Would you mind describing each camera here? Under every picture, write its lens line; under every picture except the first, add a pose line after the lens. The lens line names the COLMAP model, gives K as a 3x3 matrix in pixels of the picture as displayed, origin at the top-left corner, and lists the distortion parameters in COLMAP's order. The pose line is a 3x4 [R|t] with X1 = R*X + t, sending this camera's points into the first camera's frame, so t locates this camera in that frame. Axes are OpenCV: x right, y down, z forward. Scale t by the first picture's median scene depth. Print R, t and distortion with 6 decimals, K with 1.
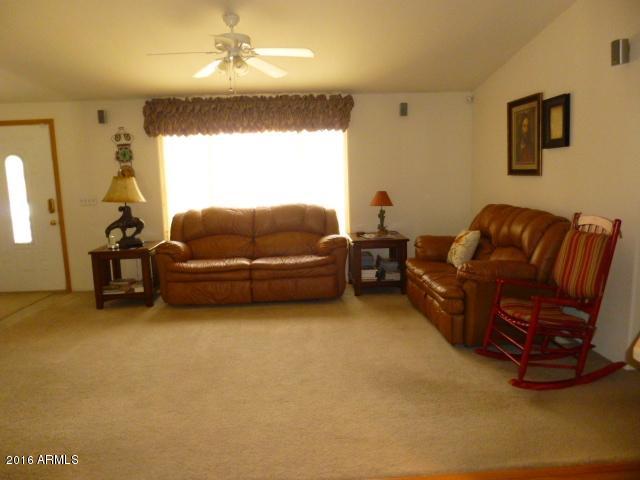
lens RADIAL K [[479.3, 0, 320.0], [0, 479.3, 240.0], [0, 0, 1]] dist [-0.081838, 0.057776]
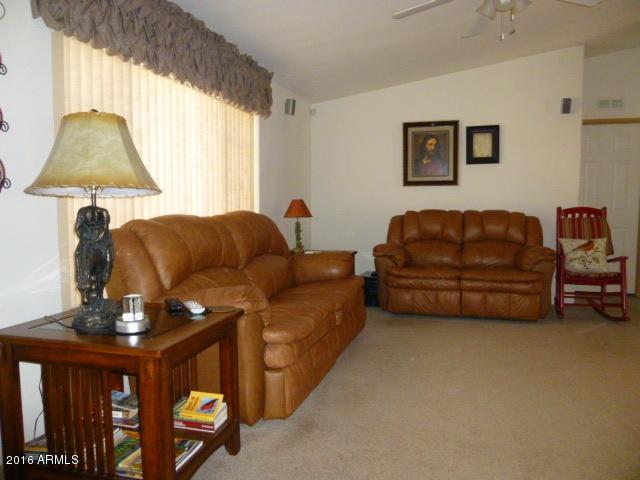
lens RADIAL K [[479.3, 0, 320.0], [0, 479.3, 240.0], [0, 0, 1]] dist [-0.081838, 0.057776]
pose [[0.334091, -0.036589, 0.941830, -0.763043], [0.129185, 0.991594, -0.007303, -0.027983], [-0.933646, 0.124110, 0.336009, 0.841661]]
